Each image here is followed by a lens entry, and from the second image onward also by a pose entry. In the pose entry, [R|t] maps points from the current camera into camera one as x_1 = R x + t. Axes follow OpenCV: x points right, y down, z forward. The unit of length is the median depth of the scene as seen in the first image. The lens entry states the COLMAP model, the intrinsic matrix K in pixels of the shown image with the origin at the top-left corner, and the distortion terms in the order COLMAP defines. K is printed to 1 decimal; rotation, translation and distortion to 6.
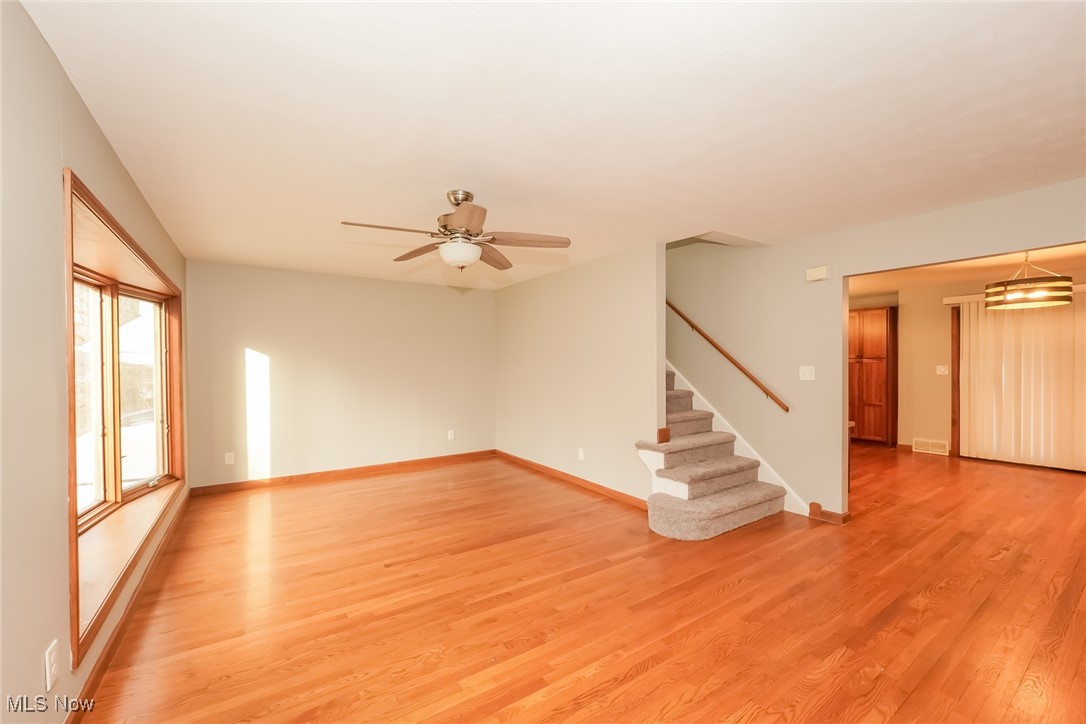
lens RADIAL K [[437.1, 0, 543.0], [0, 437.1, 362.0], [0, 0, 1]] dist [-0.001904, -0.000094]
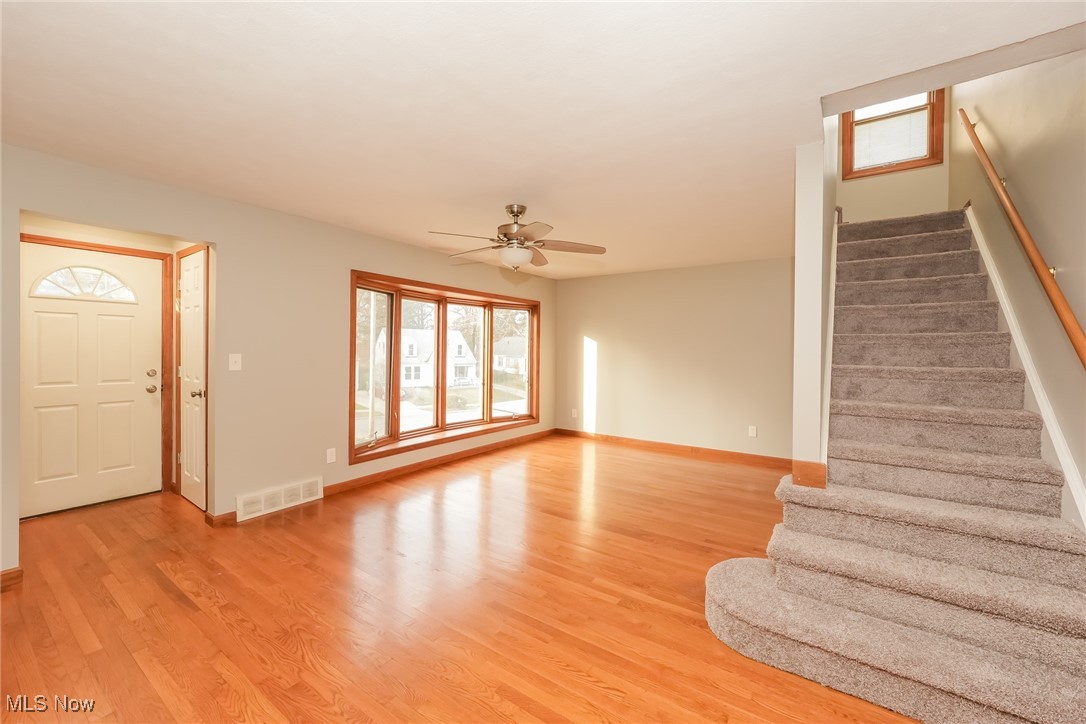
lens RADIAL K [[437.1, 0, 543.0], [0, 437.1, 362.0], [0, 0, 1]] dist [-0.001904, -0.000094]
pose [[0.353852, 0.039303, -0.934475, 0.608454], [-0.002138, 0.999148, 0.041214, -0.007513], [0.935299, -0.012585, 0.353634, 0.411875]]
